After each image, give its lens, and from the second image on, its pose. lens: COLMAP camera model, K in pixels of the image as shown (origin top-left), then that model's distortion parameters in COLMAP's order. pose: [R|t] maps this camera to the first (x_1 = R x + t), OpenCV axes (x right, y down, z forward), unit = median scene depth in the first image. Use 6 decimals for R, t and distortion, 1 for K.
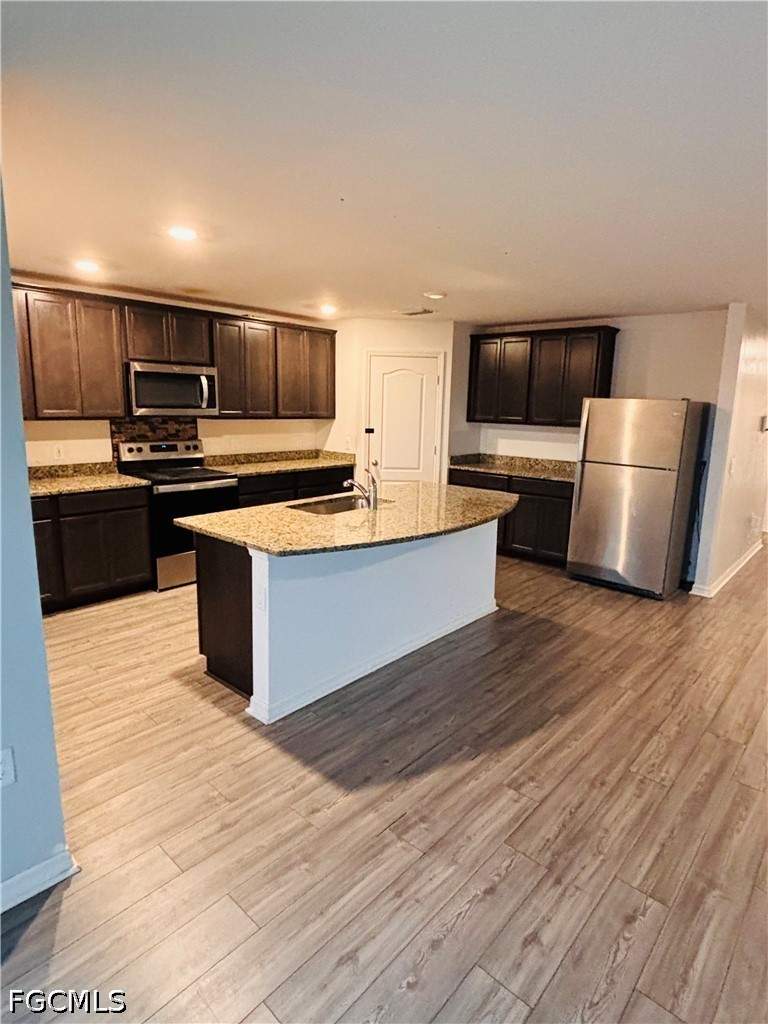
lens RADIAL K [[556.5, 0, 384.0], [0, 556.5, 512.0], [0, 0, 1]] dist [-0.000089, -0.000136]
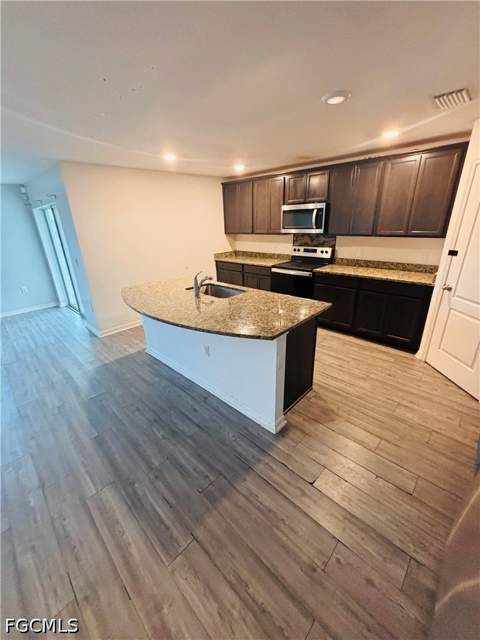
lens RADIAL K [[257.8, 0, 241.4], [0, 257.8, 318.8], [0, 0, 1]] dist [-0.000953, -0.000589]
pose [[-0.025443, 0.337736, -0.940897, 0.587424], [-0.165241, 0.926834, 0.337157, -0.177122], [0.985925, 0.164054, 0.032226, 0.880350]]
